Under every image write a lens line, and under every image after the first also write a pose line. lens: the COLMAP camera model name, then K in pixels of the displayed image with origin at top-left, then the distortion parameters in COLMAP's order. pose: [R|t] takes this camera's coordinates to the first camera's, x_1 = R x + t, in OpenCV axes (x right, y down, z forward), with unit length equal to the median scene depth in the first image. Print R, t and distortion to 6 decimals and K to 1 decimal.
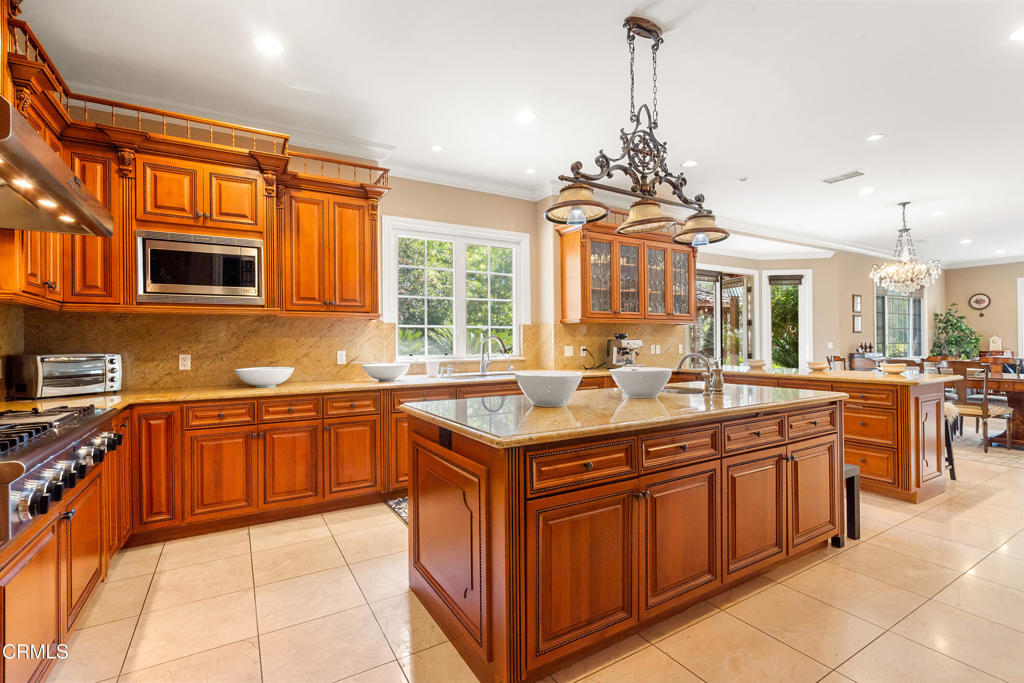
lens RADIAL K [[466.2, 0, 508.4], [0, 466.2, 340.6], [0, 0, 1]] dist [-0.006120, 0.001271]
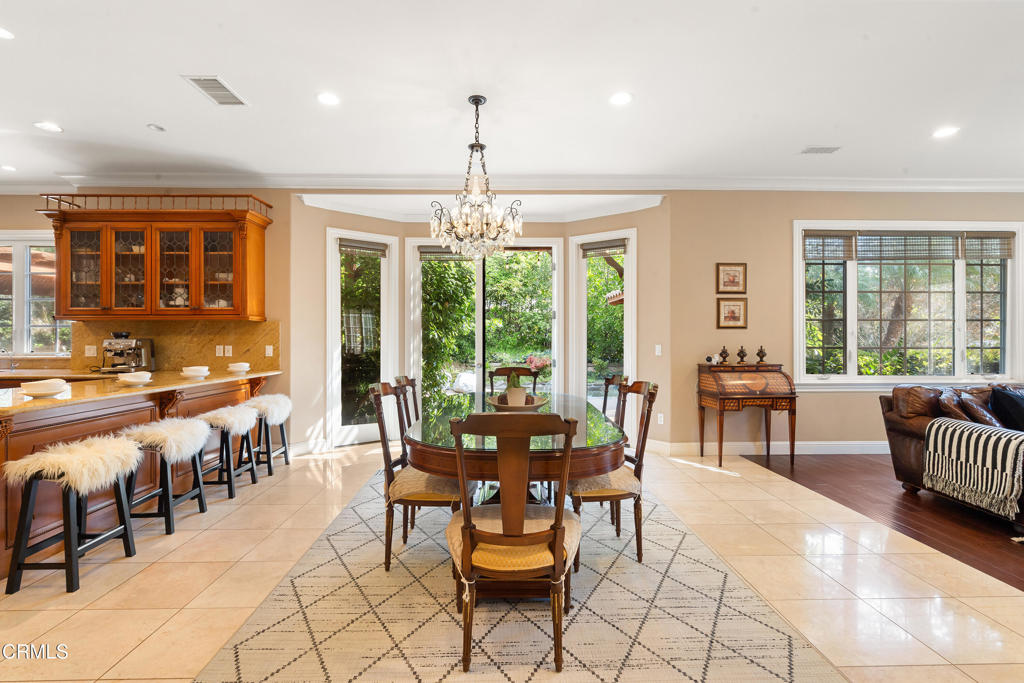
lens RADIAL K [[466.2, 0, 508.6], [0, 466.2, 341.1], [0, 0, 1]] dist [-0.006120, 0.001271]
pose [[0.870924, 0.004946, -0.491393, 1.208134], [-0.004039, 0.999988, 0.002906, -0.003150], [0.491401, -0.000546, 0.870933, 0.549758]]
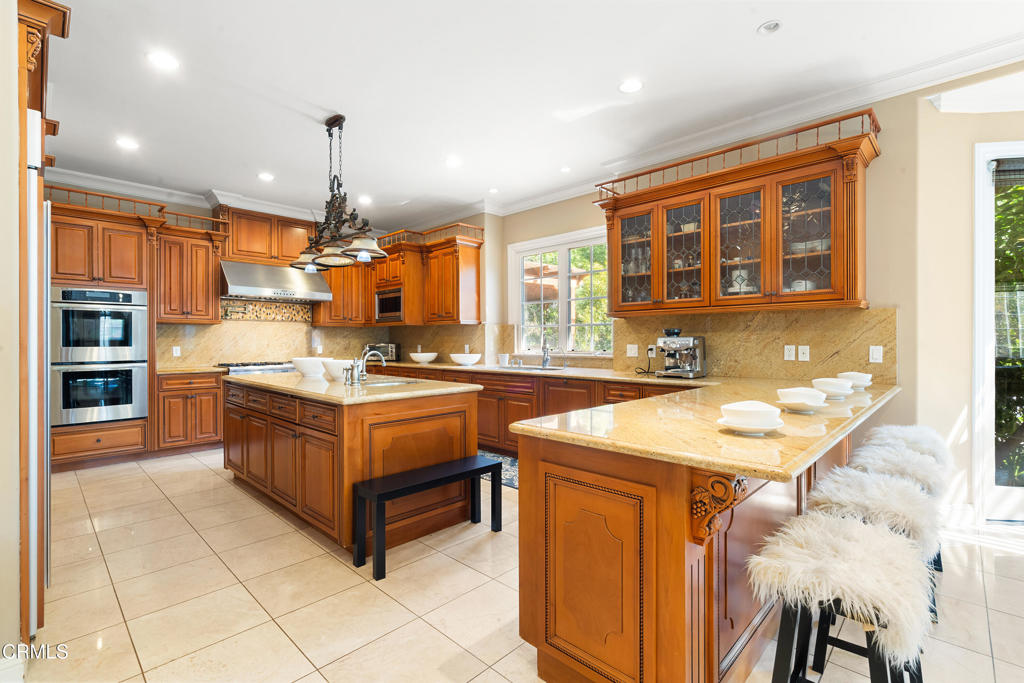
lens RADIAL K [[466.2, 0, 515.6], [0, 466.2, 341.0], [0, 0, 1]] dist [-0.006120, 0.001271]
pose [[0.265907, 0.008011, -0.963965, 0.821156], [0.003653, 0.999950, 0.009318, -0.003058], [0.963992, -0.005999, 0.265864, 0.519181]]
